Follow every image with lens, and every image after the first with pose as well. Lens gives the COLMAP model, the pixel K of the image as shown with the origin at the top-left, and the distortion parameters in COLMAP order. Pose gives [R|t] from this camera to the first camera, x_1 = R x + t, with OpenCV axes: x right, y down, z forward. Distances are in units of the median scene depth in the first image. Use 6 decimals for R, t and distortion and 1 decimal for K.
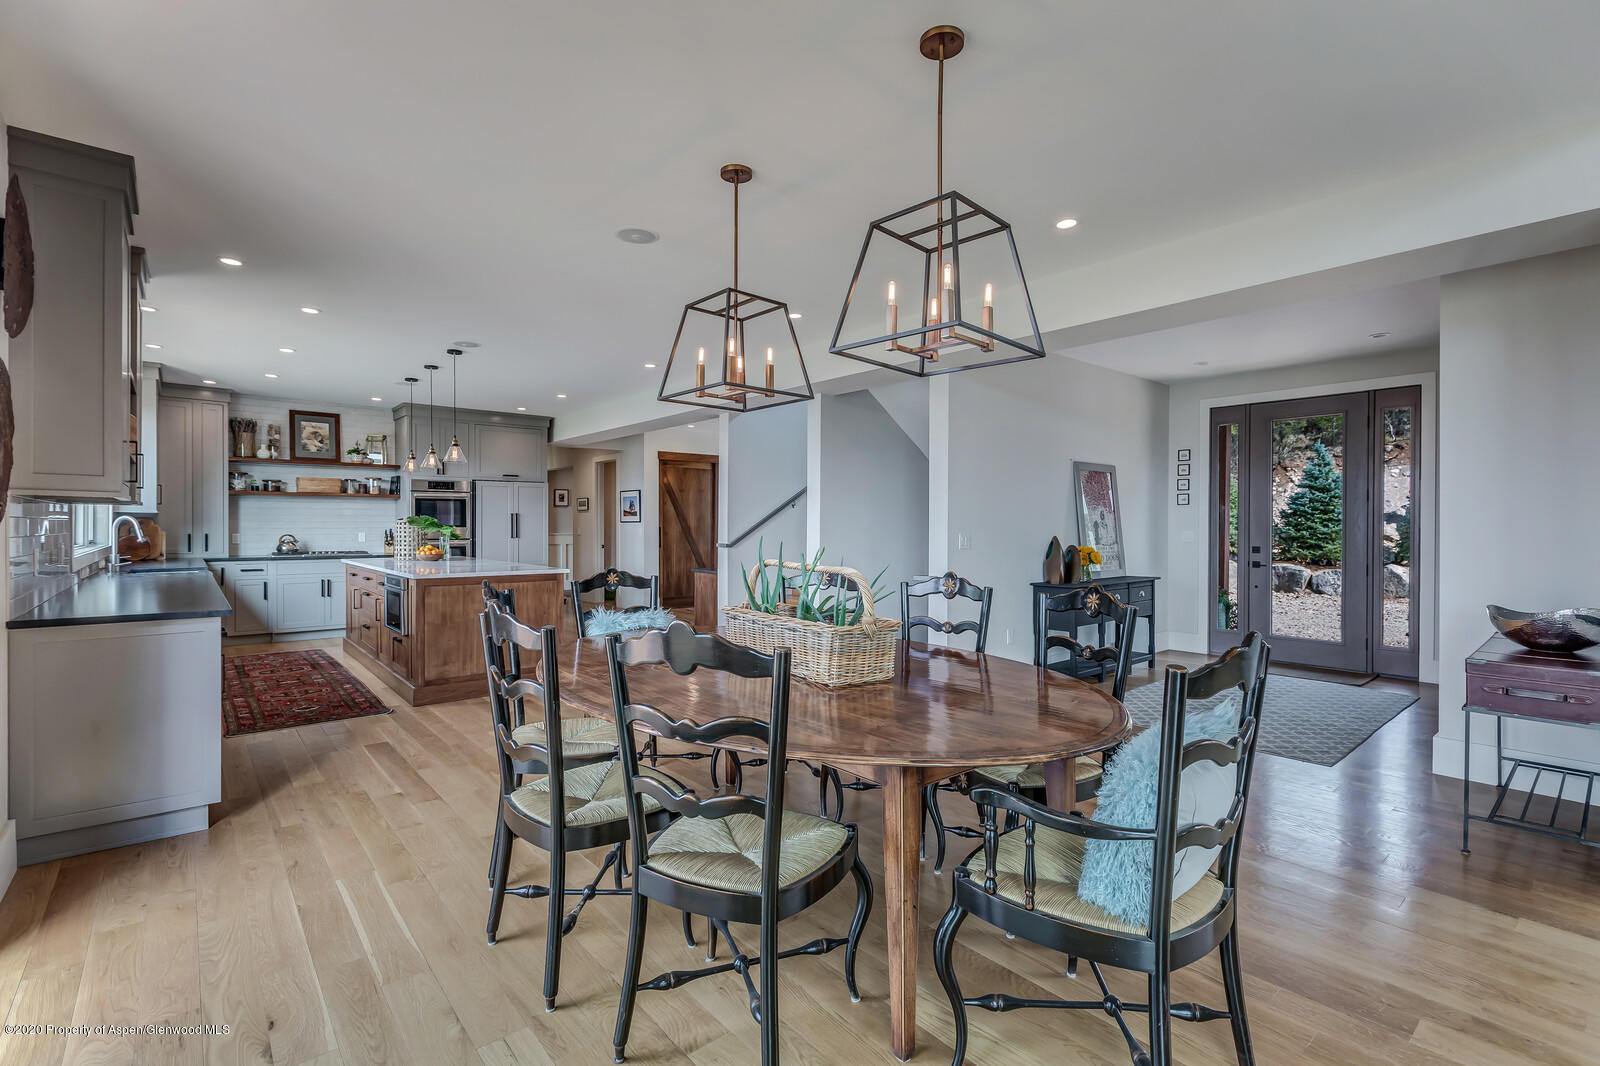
lens RADIAL K [[727.0, 0, 811.0], [0, 727.0, 528.9], [0, 0, 1]] dist [-0.001133, -0.000424]
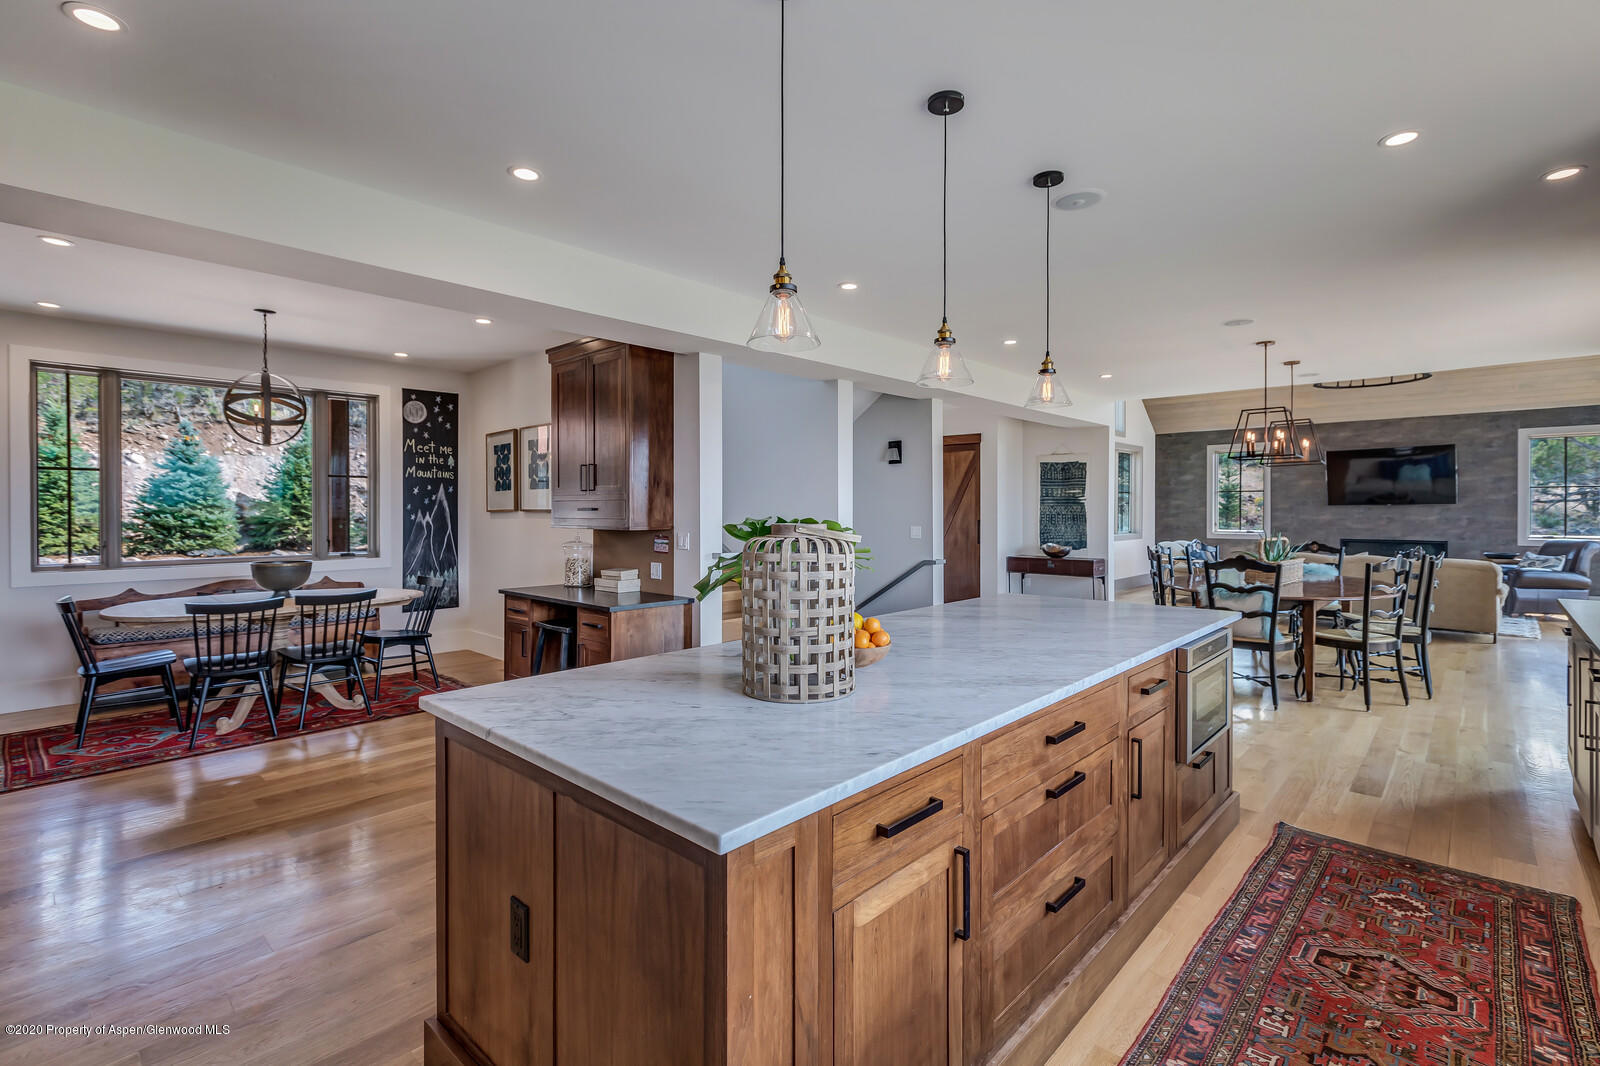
lens RADIAL K [[727.0, 0, 793.9], [0, 727.0, 512.9], [0, 0, 1]] dist [-0.001133, -0.000424]
pose [[-0.101060, -0.007533, 0.994852, -0.682133], [0.004258, 0.999959, 0.008005, -0.019603], [-0.994871, 0.005045, -0.101024, 0.865988]]
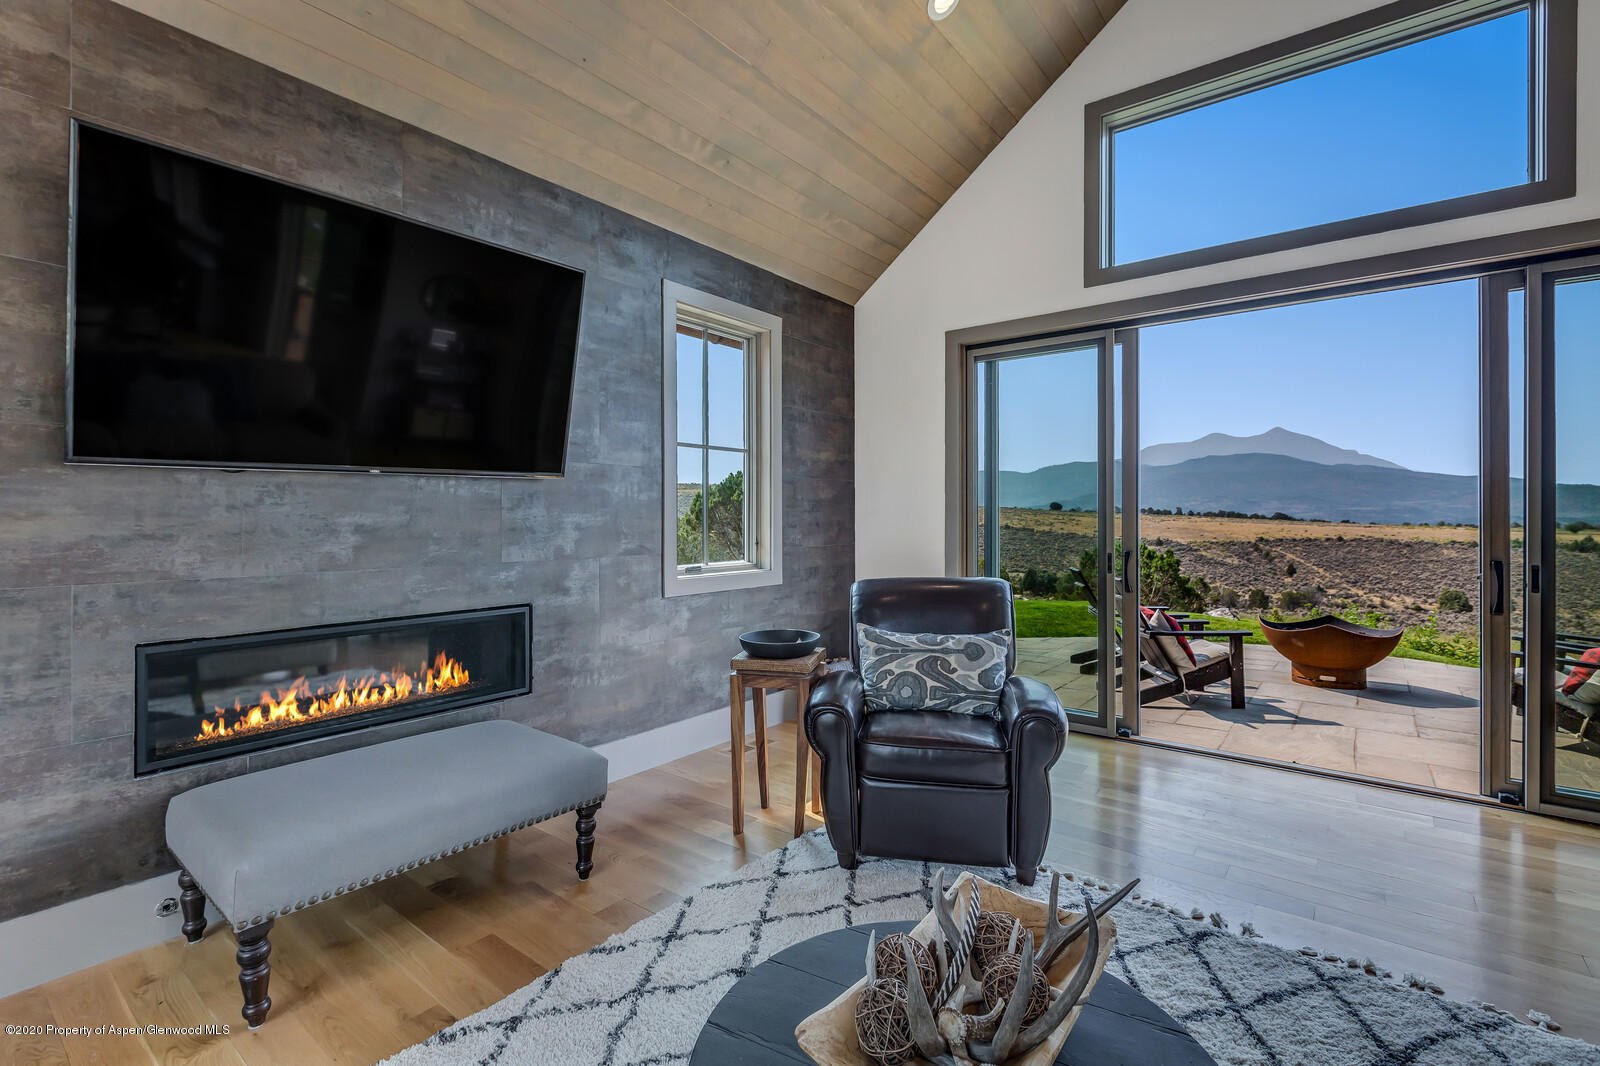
lens RADIAL K [[727.0, 0, 793.7], [0, 727.0, 511.1], [0, 0, 1]] dist [-0.001133, -0.000424]
pose [[-0.982300, -0.004669, -0.187255, 0.407366], [-0.003988, 0.999984, -0.004015, -0.001805], [0.187271, -0.003197, -0.982303, -0.014939]]
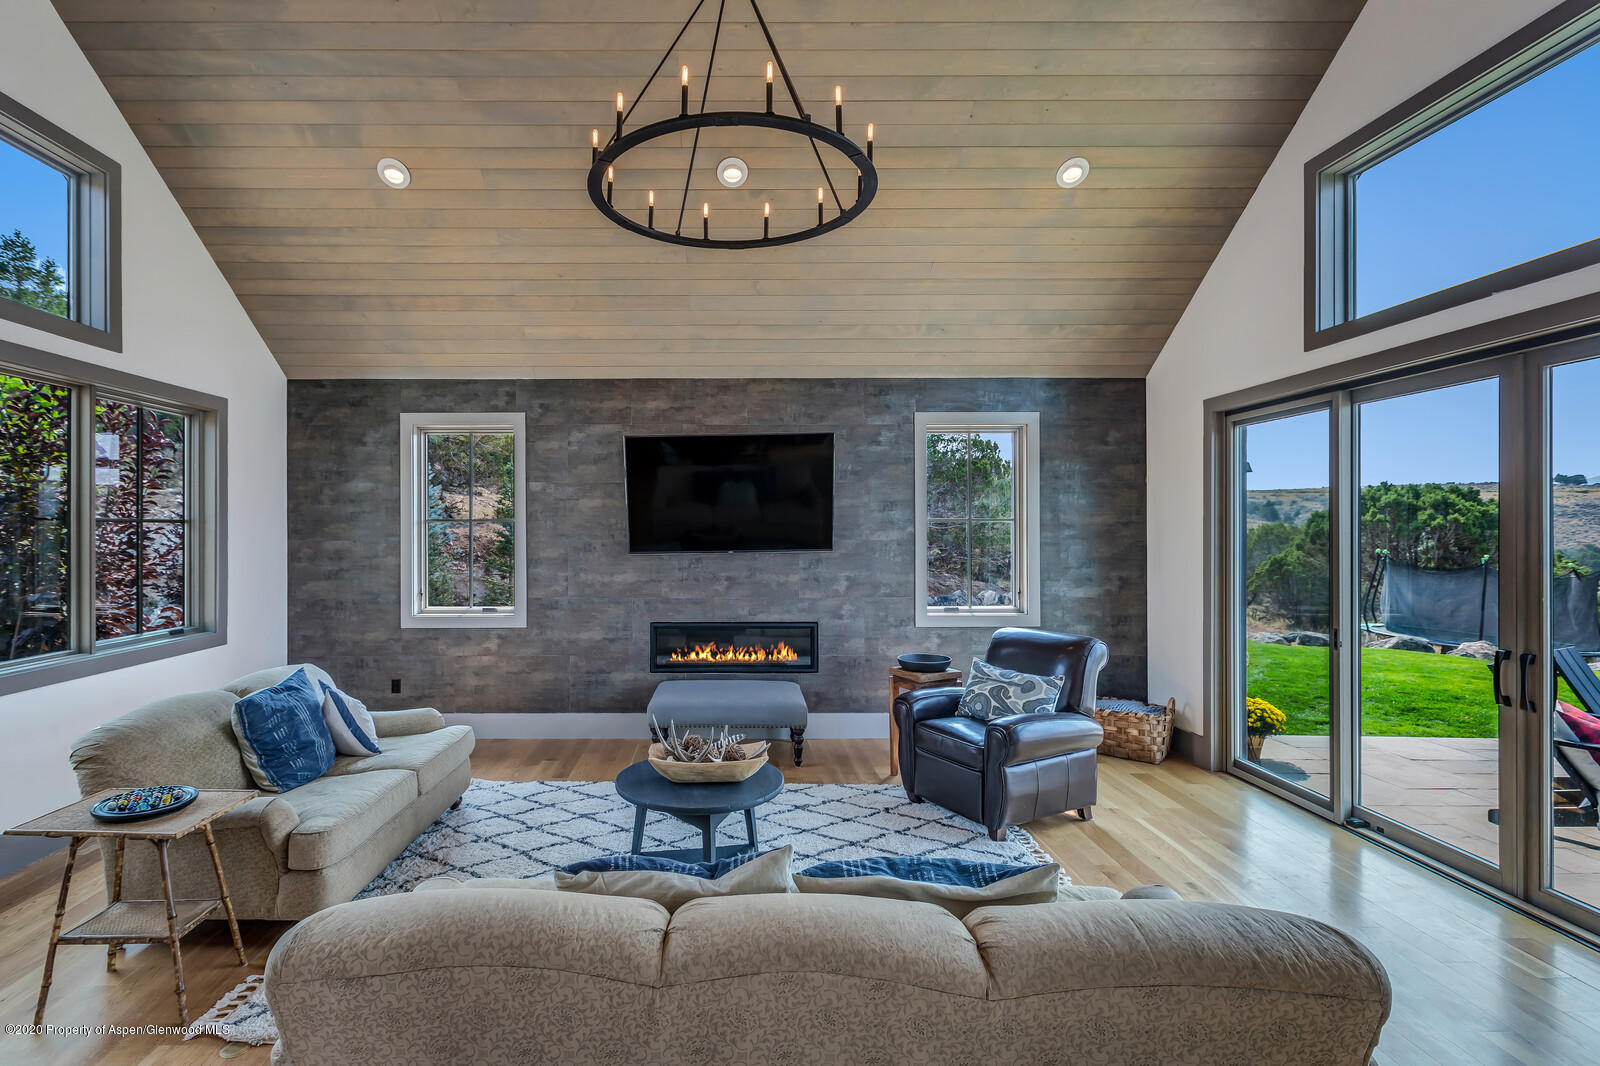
lens RADIAL K [[727.0, 0, 732.2], [0, 727.0, 530.8], [0, 0, 1]] dist [-0.001133, -0.000424]
pose [[-0.757019, -0.001658, 0.653391, 0.098059], [0.002960, 0.999978, 0.005967, -0.041858], [-0.653386, 0.006452, -0.756997, 0.145038]]
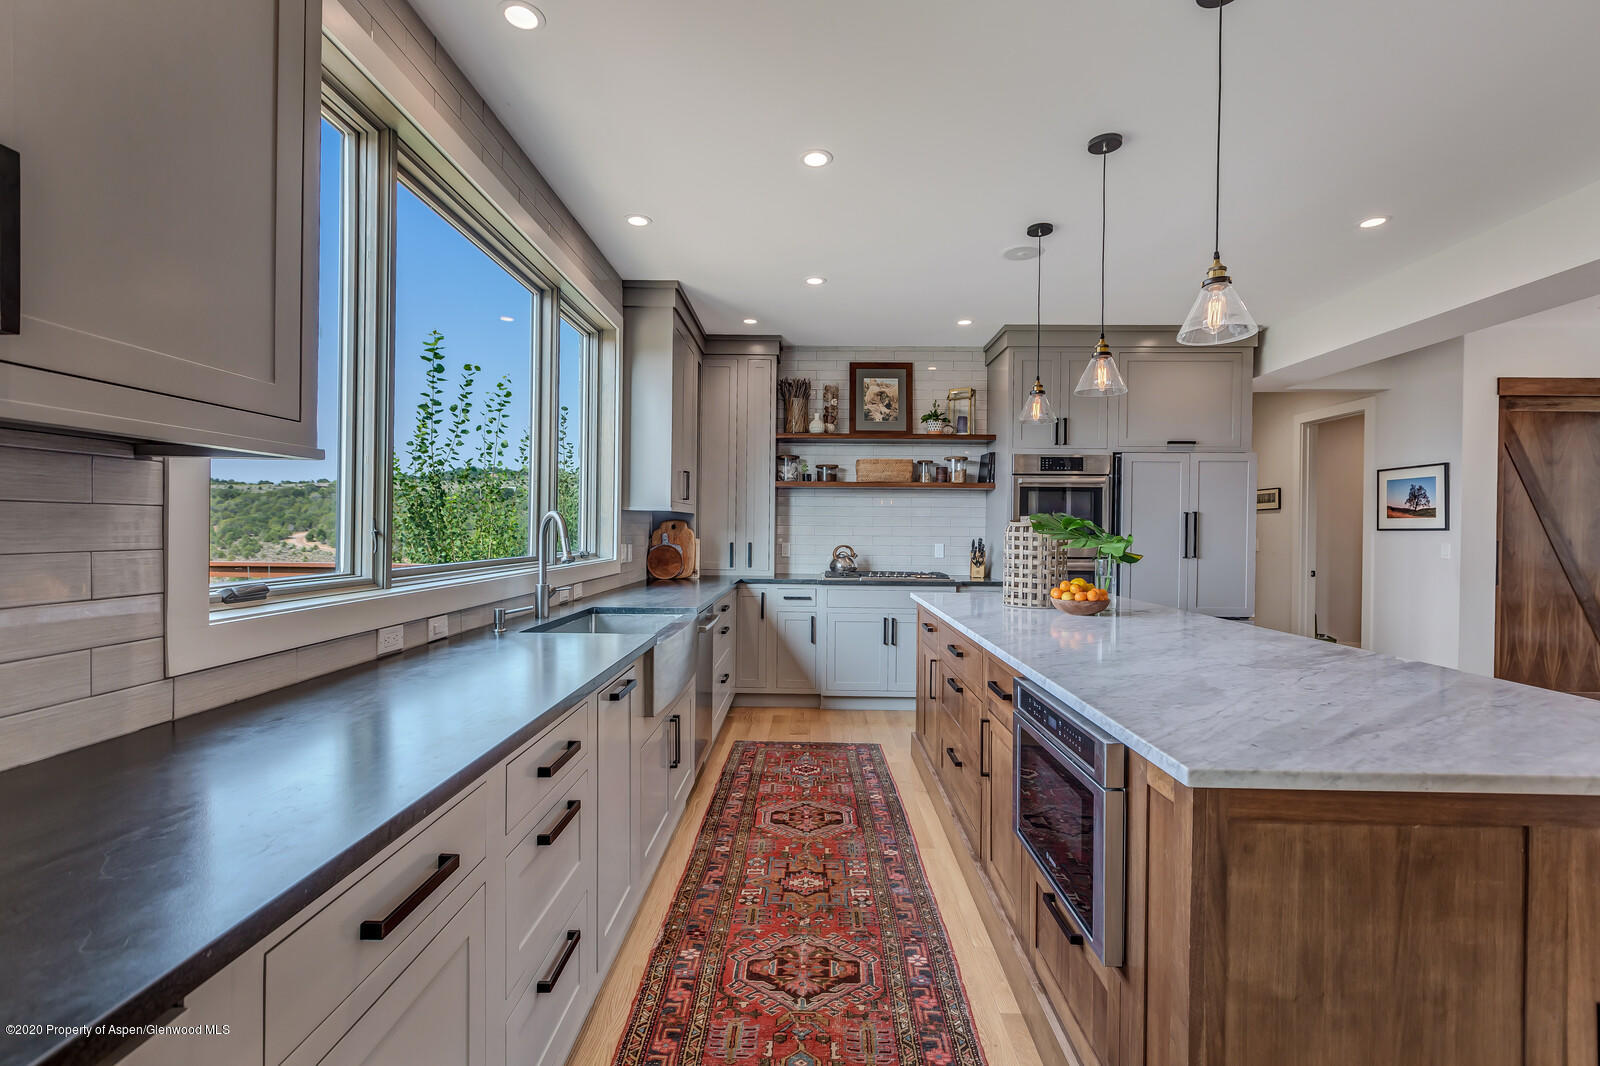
lens RADIAL K [[727.0, 0, 786.8], [0, 727.0, 541.6], [0, 0, 1]] dist [-0.001133, -0.000424]
pose [[0.734517, 0.017071, -0.678375, -0.290610], [-0.012183, 0.999854, 0.011970, -0.002823], [0.678481, -0.000527, 0.734618, 0.450761]]
